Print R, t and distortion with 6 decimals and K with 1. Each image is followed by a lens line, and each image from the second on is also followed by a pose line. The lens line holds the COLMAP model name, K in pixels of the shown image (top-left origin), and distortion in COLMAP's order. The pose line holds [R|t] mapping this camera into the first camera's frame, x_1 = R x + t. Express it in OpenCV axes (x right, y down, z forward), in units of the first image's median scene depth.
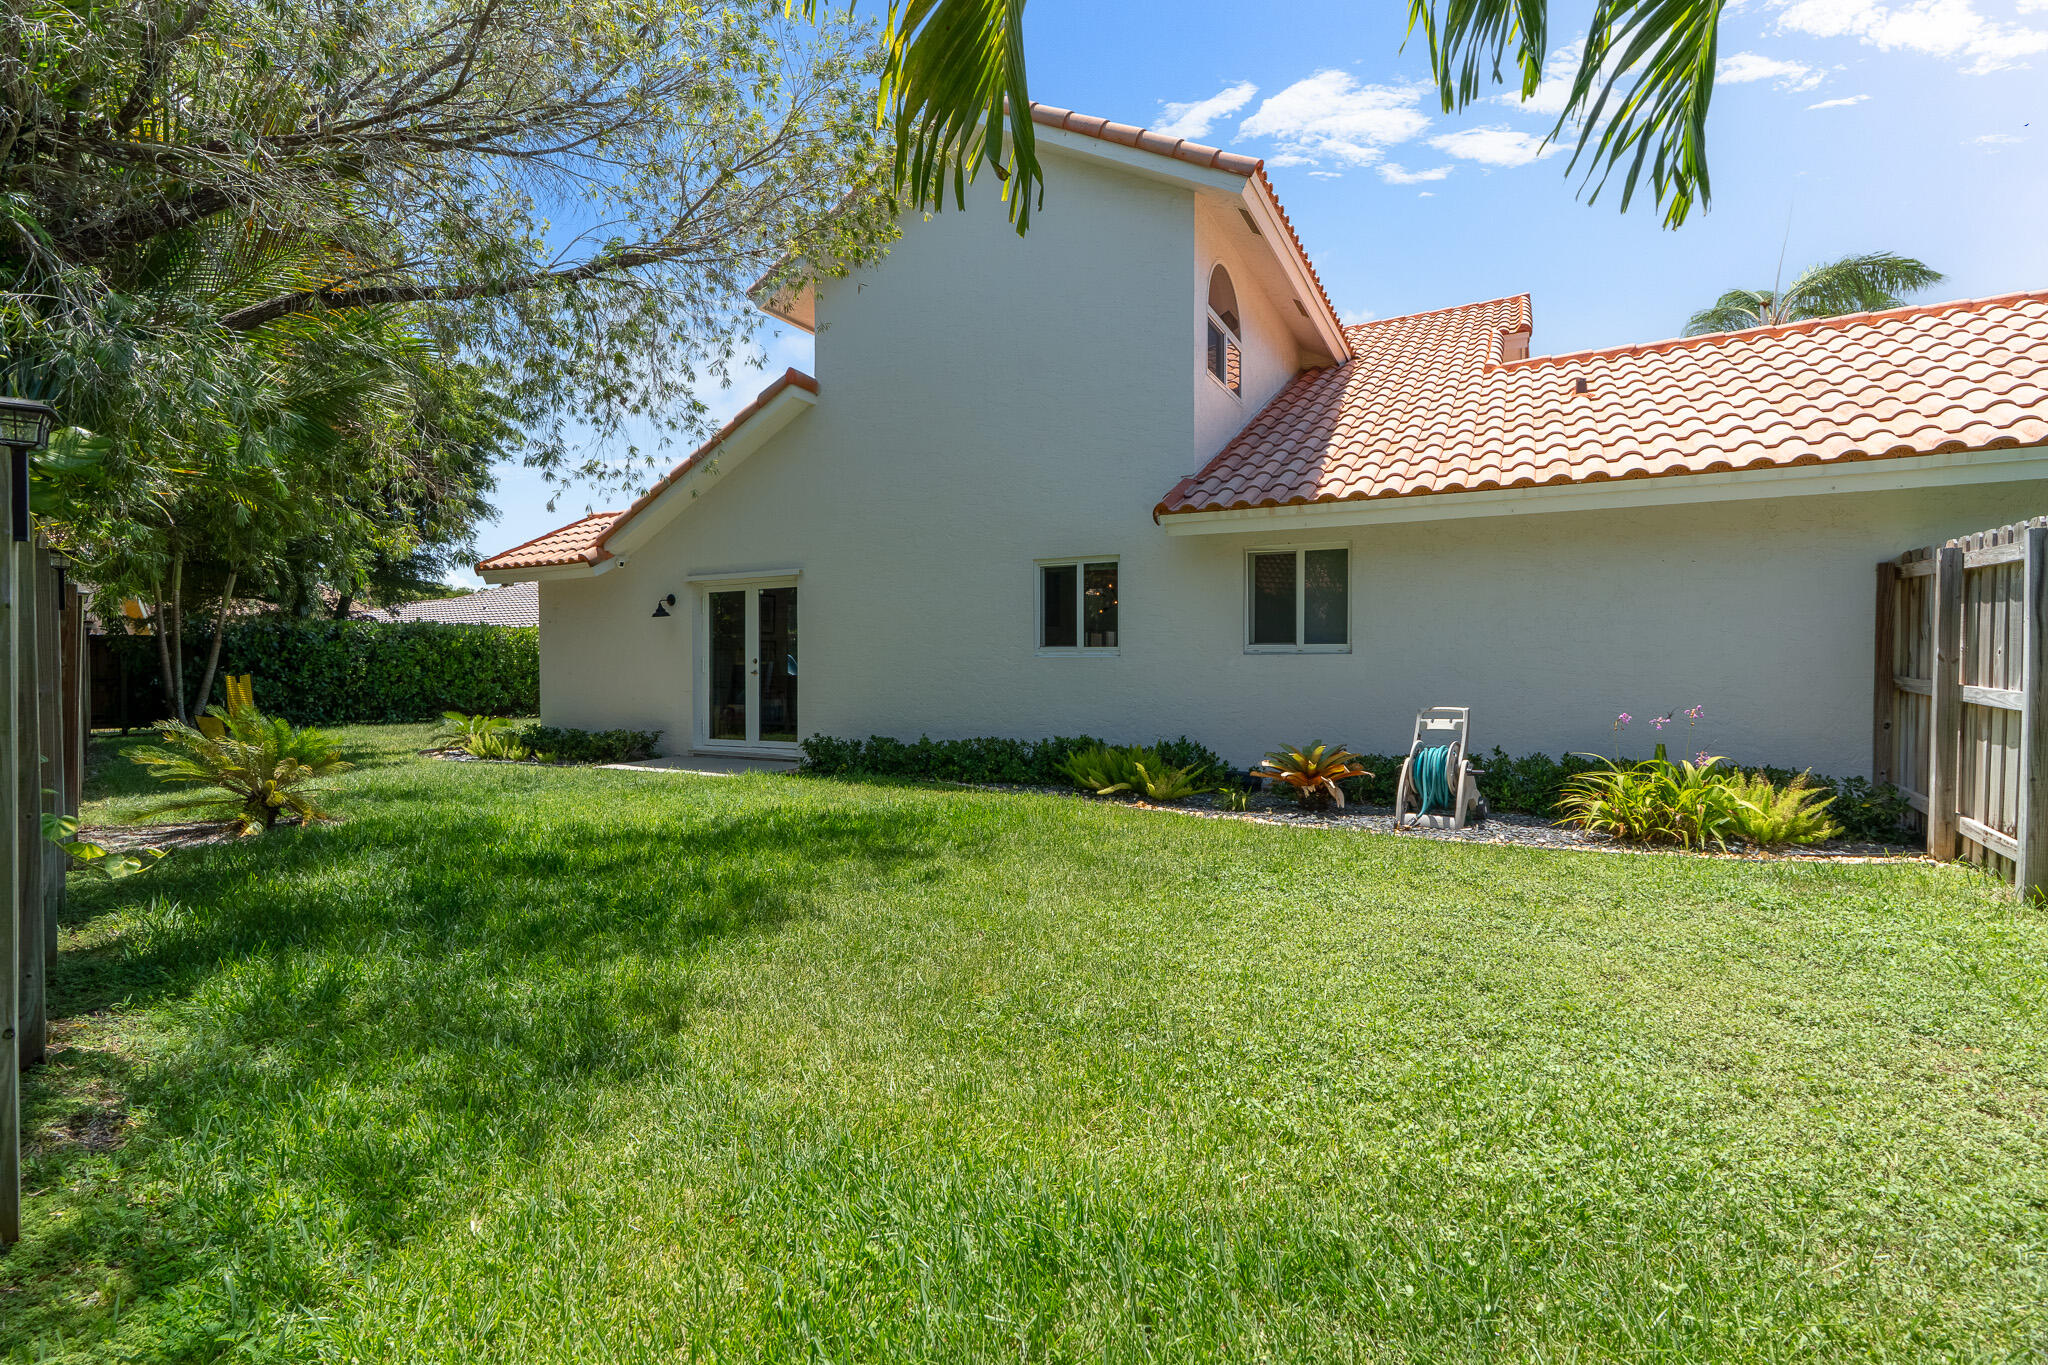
lens RADIAL K [[932.3, 0, 1024.0], [0, 932.3, 682.5], [0, 0, 1]] dist [-0.005280, -0.000001]
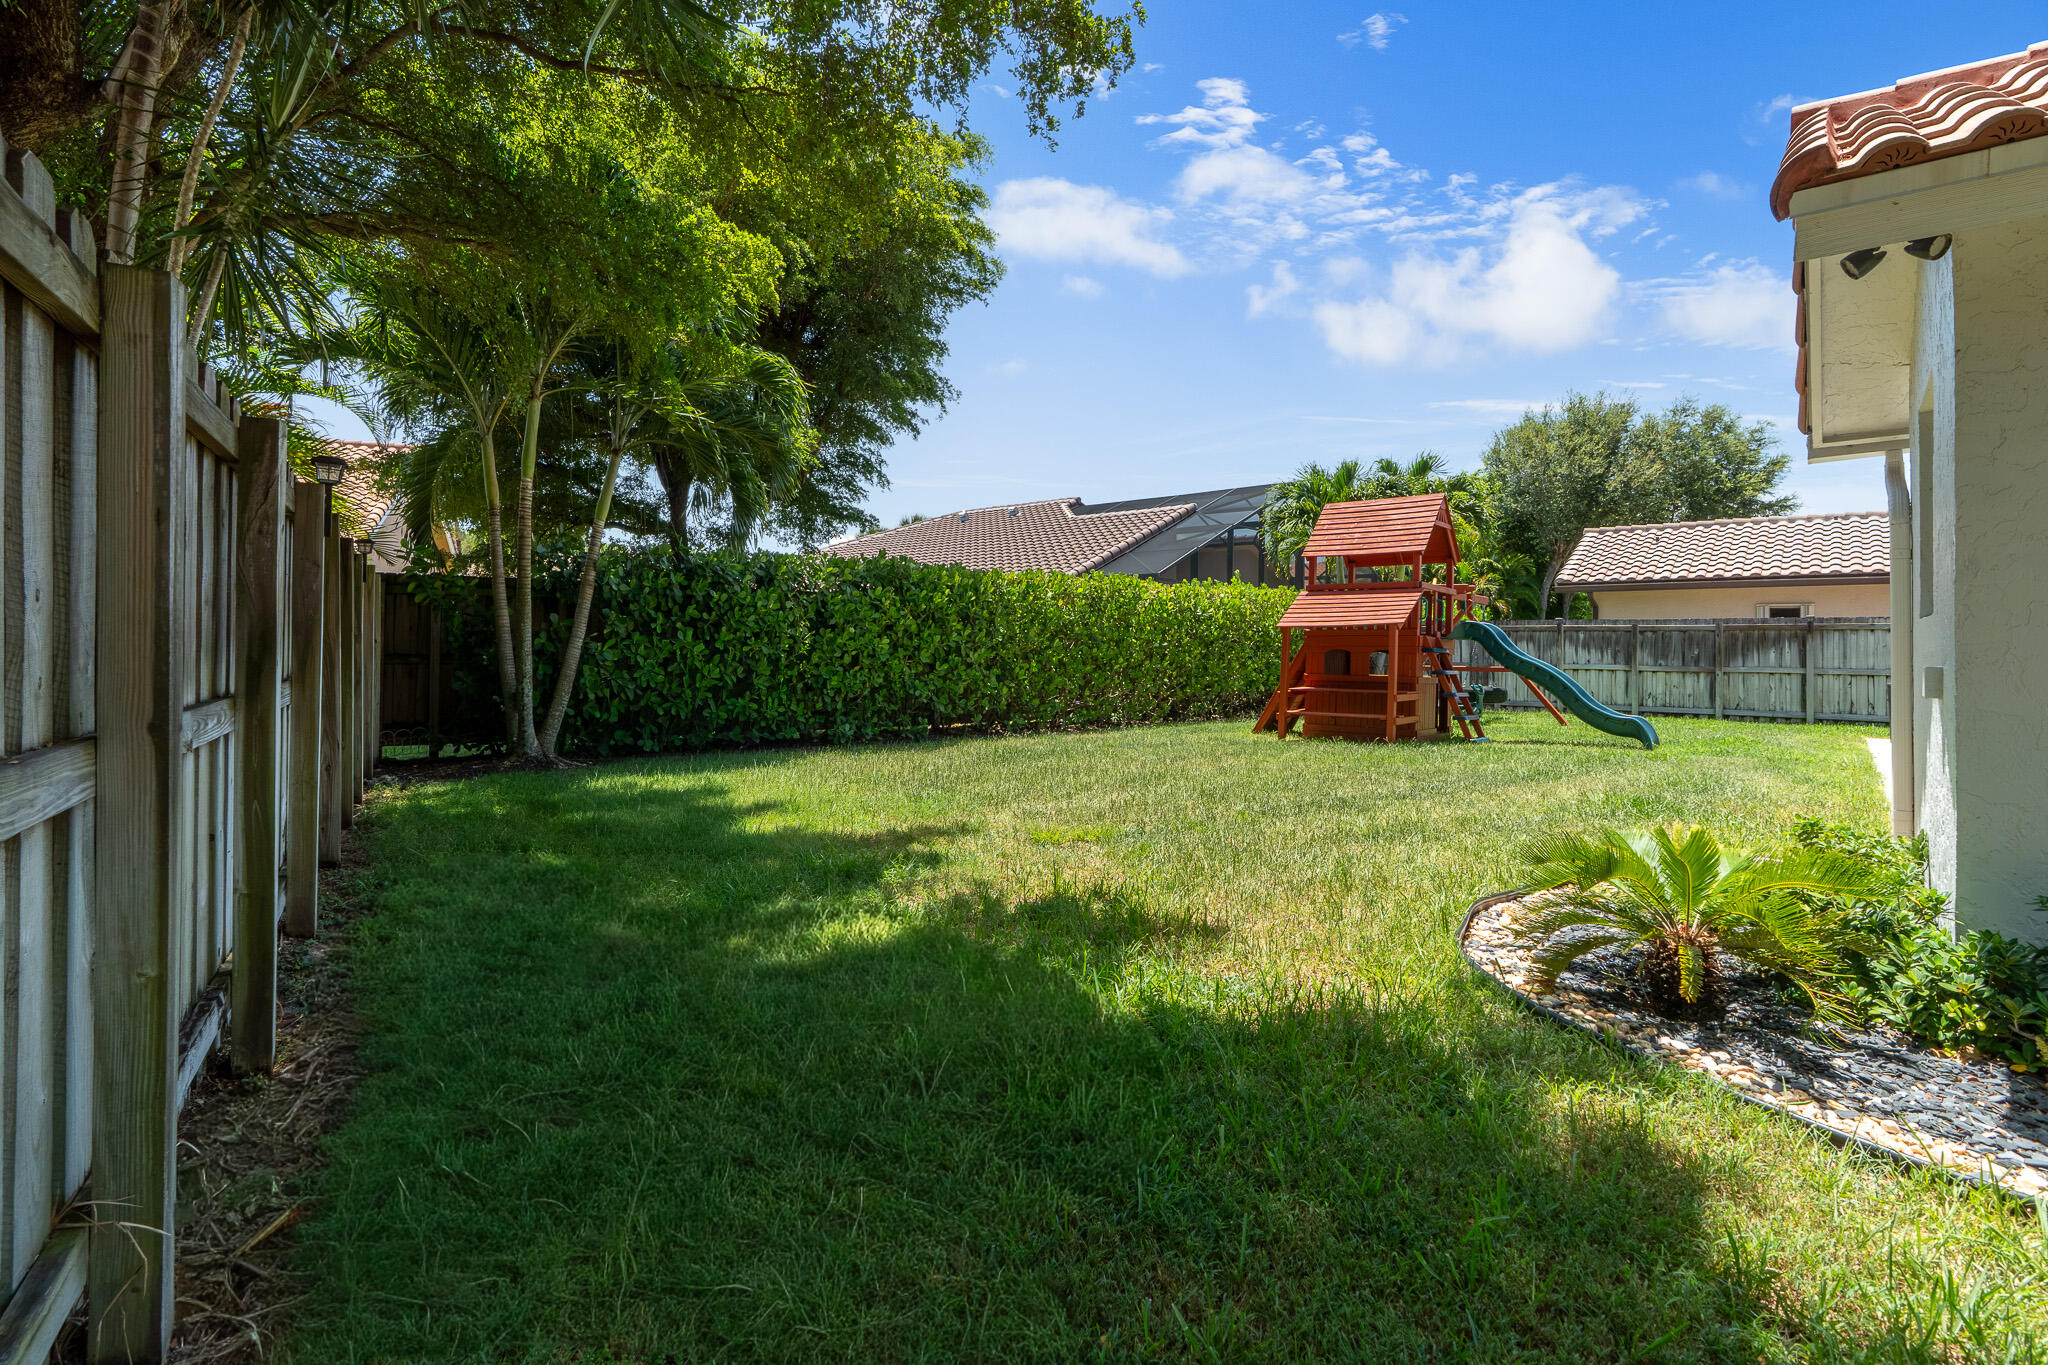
lens RADIAL K [[923.0, 0, 976.2], [0, 923.0, 635.7], [0, 0, 1]] dist [-0.002701, -0.000109]
pose [[0.970647, 0.008143, -0.240372, -0.545335], [-0.015118, 0.999516, -0.027187, -0.005143], [0.240034, 0.030023, 0.970300, 0.563741]]
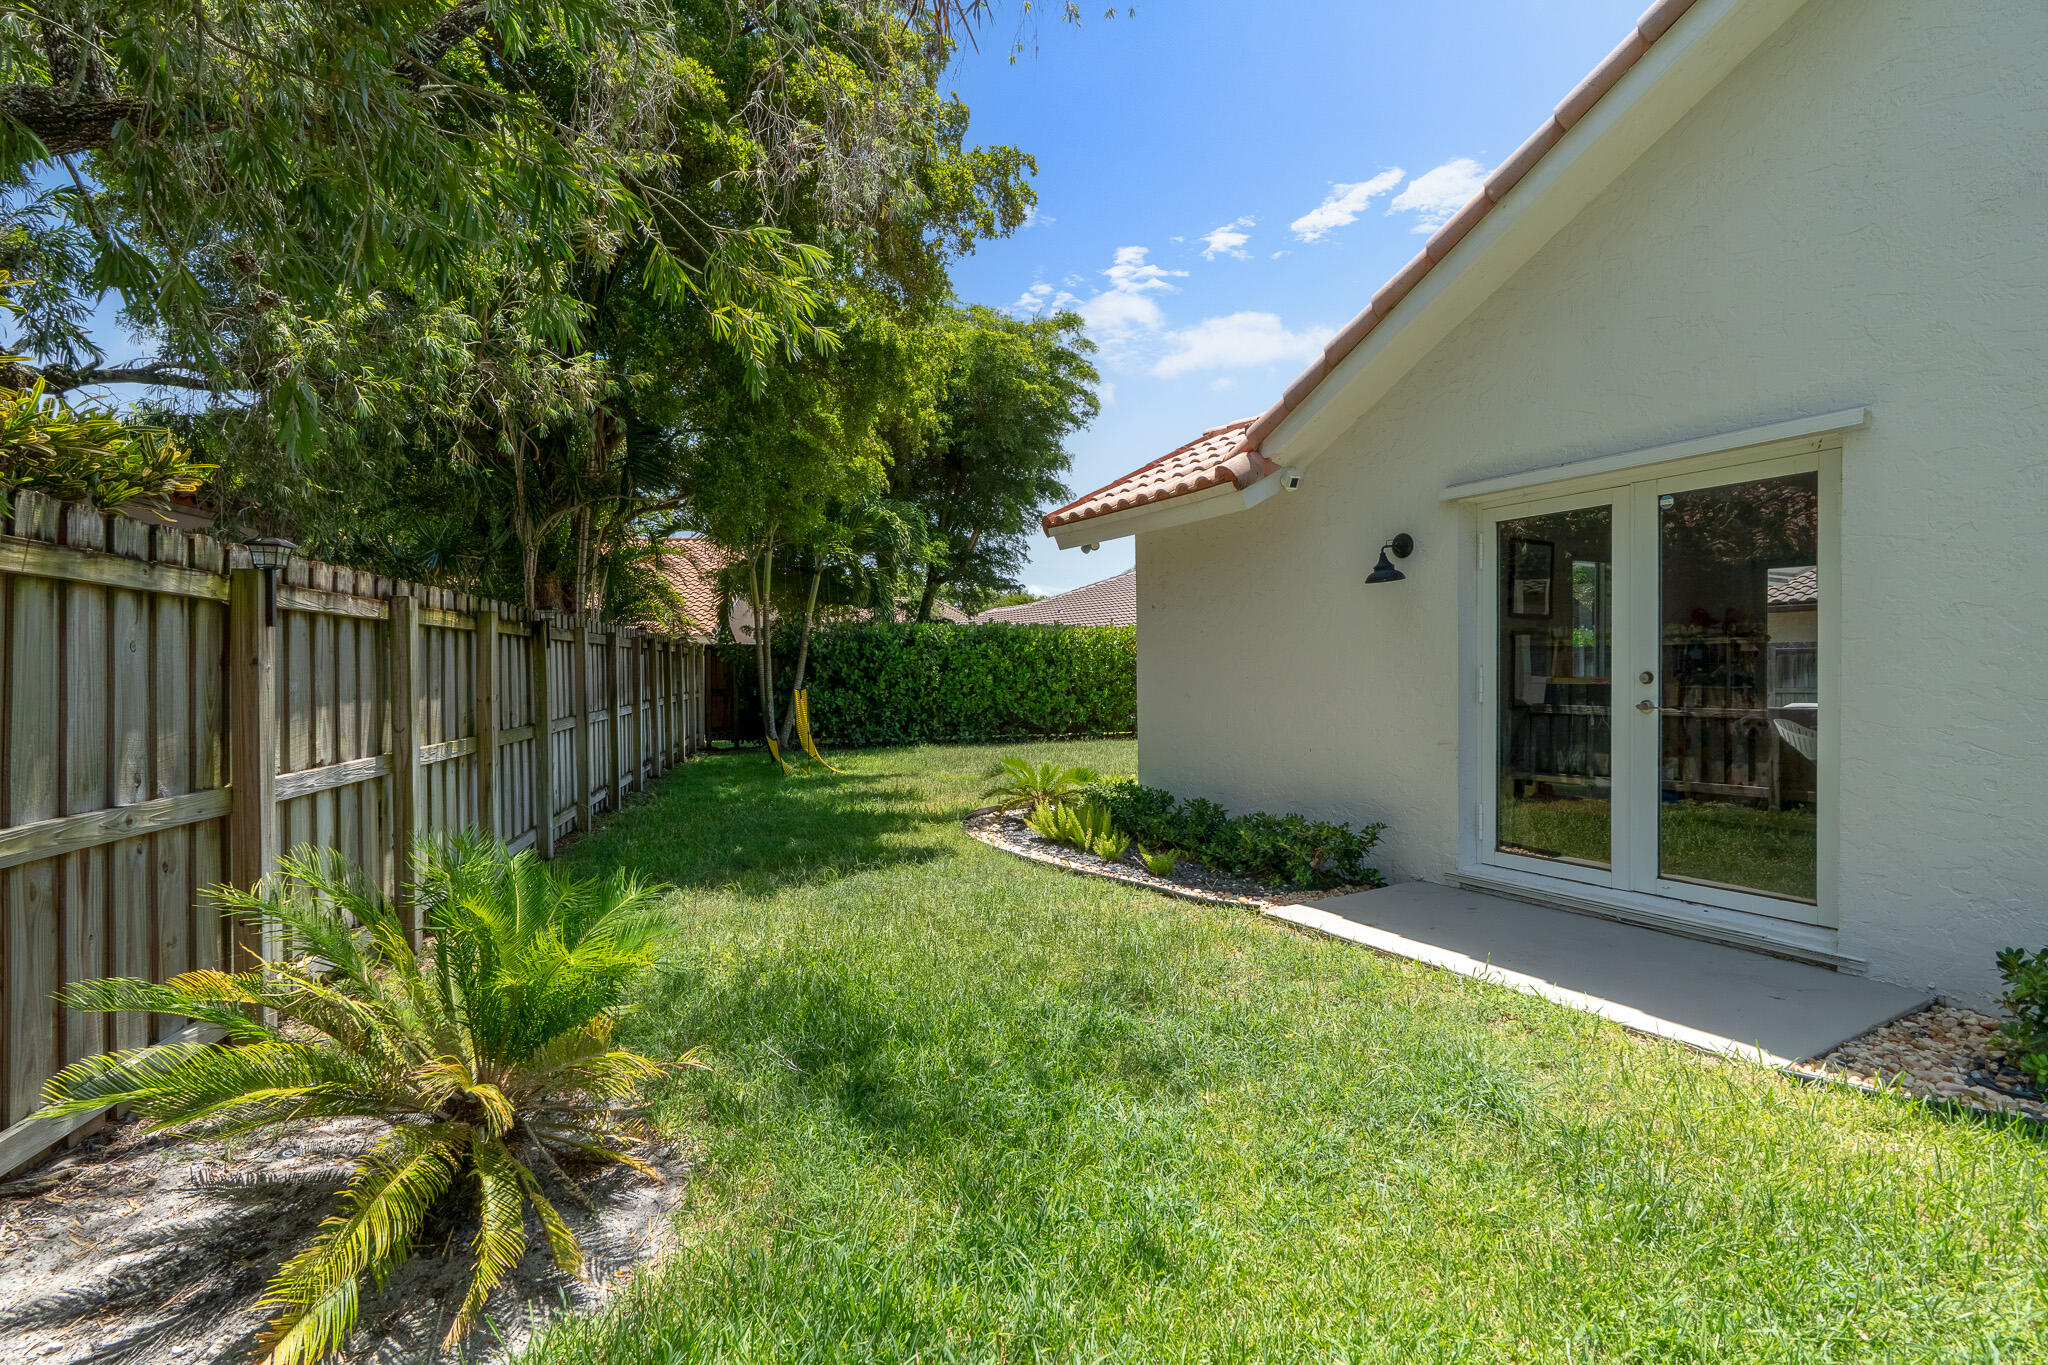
lens RADIAL K [[932.3, 0, 1024.0], [0, 932.3, 682.5], [0, 0, 1]] dist [-0.005280, -0.000001]
pose [[0.845290, 0.002630, -0.534301, -0.201139], [-0.002333, 0.999997, 0.001232, -0.014001], [0.534302, 0.000205, 0.845293, 0.349798]]
